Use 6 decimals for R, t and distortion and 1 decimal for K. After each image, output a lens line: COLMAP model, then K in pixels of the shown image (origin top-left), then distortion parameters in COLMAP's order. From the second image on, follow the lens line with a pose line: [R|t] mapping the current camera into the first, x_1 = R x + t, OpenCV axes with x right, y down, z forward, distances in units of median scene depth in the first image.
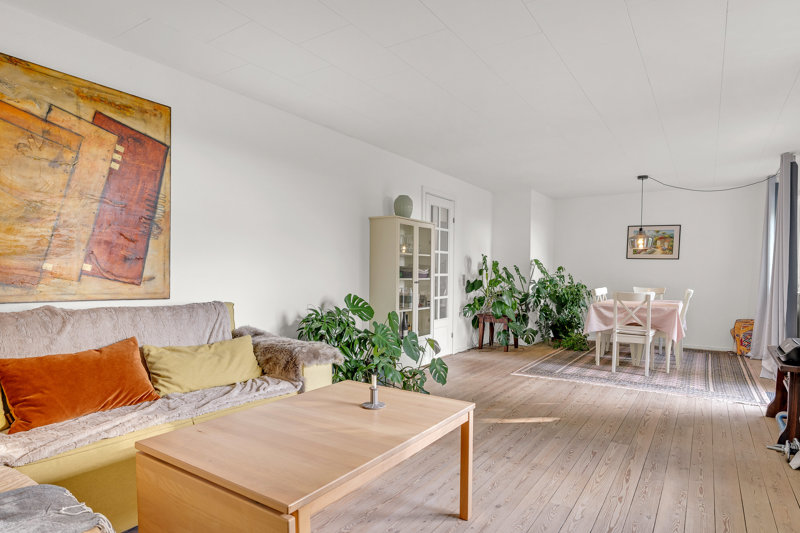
lens RADIAL K [[459.6, 0, 399.7], [0, 459.6, 280.1], [0, 0, 1]] dist [-0.001410, -0.000048]
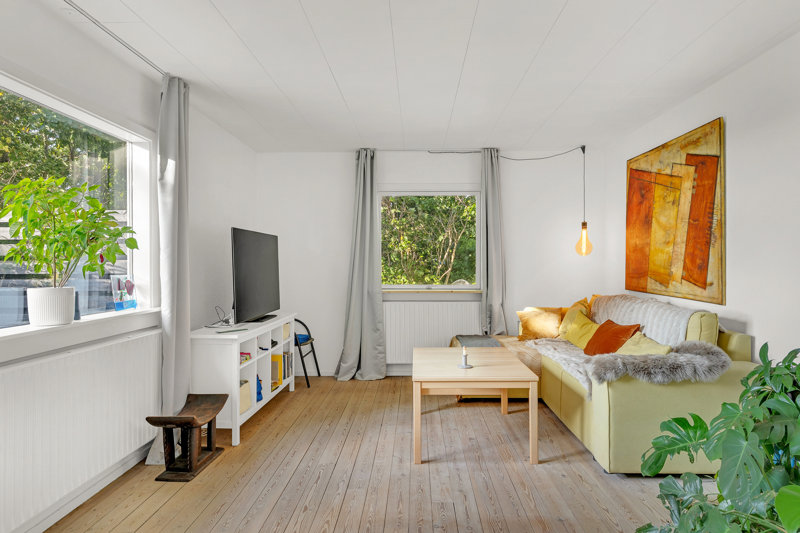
lens RADIAL K [[481.3, 0, 403.7], [0, 481.3, 265.0], [0, 0, 1]] dist [0.001555, 0.000244]
pose [[-0.843920, -0.004984, -0.536445, 0.349162], [-0.012900, 0.999856, 0.011005, -0.026681], [0.536313, 0.016208, -0.843863, 0.803897]]
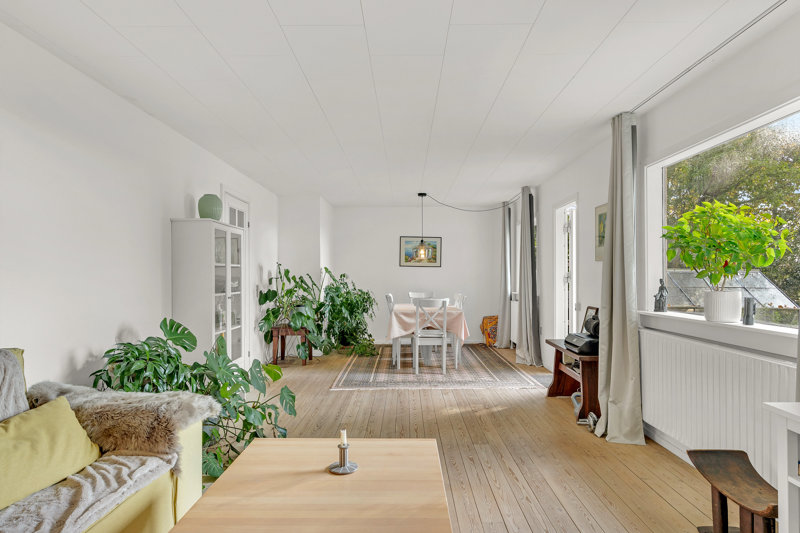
lens RADIAL K [[467.5, 0, 400.0], [0, 467.5, 266.5], [0, 0, 1]] dist [-0.000030, 0.000759]
pose [[0.835592, -0.001951, 0.549346, -0.152355], [0.020792, 0.999390, -0.028076, -0.019054], [-0.548956, 0.034882, 0.835123, 0.091611]]
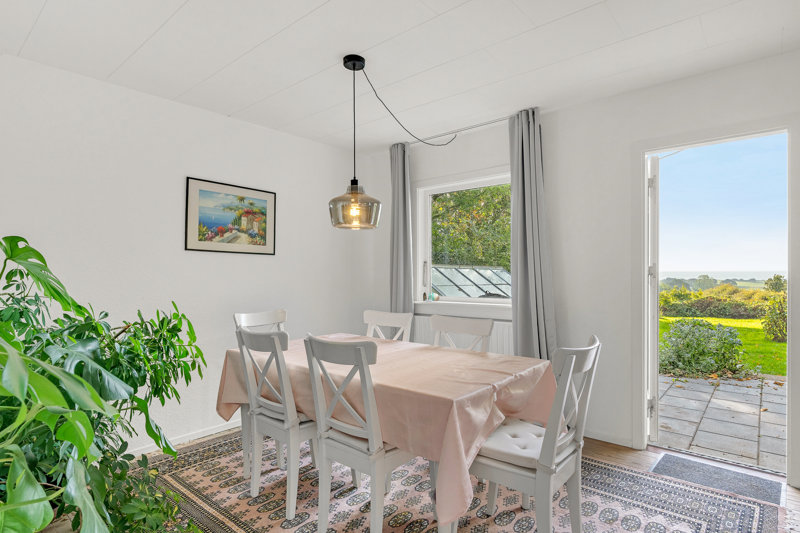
lens RADIAL K [[432.5, 0, 398.2], [0, 432.5, 273.9], [0, 0, 1]] dist [0.003785, 0.001281]
pose [[0.118957, -0.016356, 0.992765, 0.137002], [0.024550, 0.999607, 0.013527, -0.032042], [-0.992596, 0.022764, 0.119312, 0.975092]]
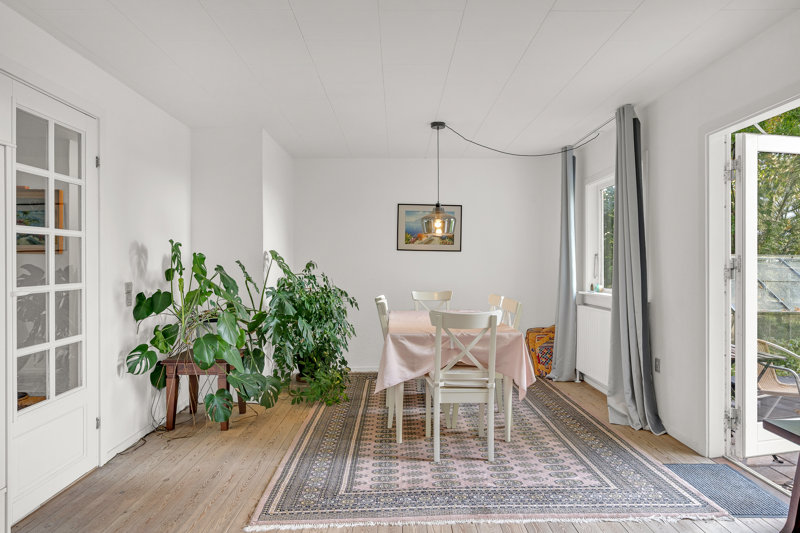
lens RADIAL K [[481.3, 0, 403.7], [0, 481.3, 265.0], [0, 0, 1]] dist [0.001555, 0.000244]
pose [[0.820991, -0.012242, 0.570809, 0.104891], [0.020704, 0.999751, -0.008337, -0.022966], [-0.570565, 0.018663, 0.821040, 0.506612]]
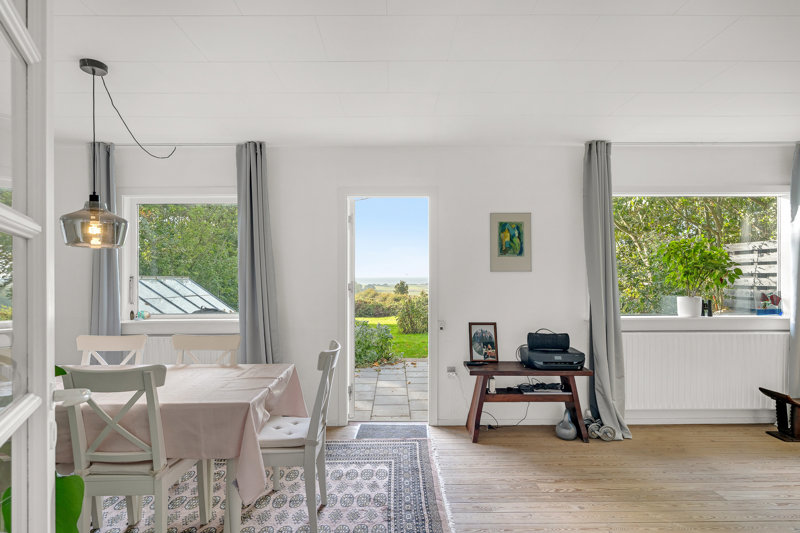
lens RADIAL K [[459.6, 0, 399.7], [0, 459.6, 280.1], [0, 0, 1]] dist [-0.001410, -0.000048]
pose [[-0.563564, -0.015265, 0.825932, 0.054773], [0.013839, 0.999514, 0.027915, -0.050691], [-0.825957, 0.027162, -0.563079, 1.075018]]
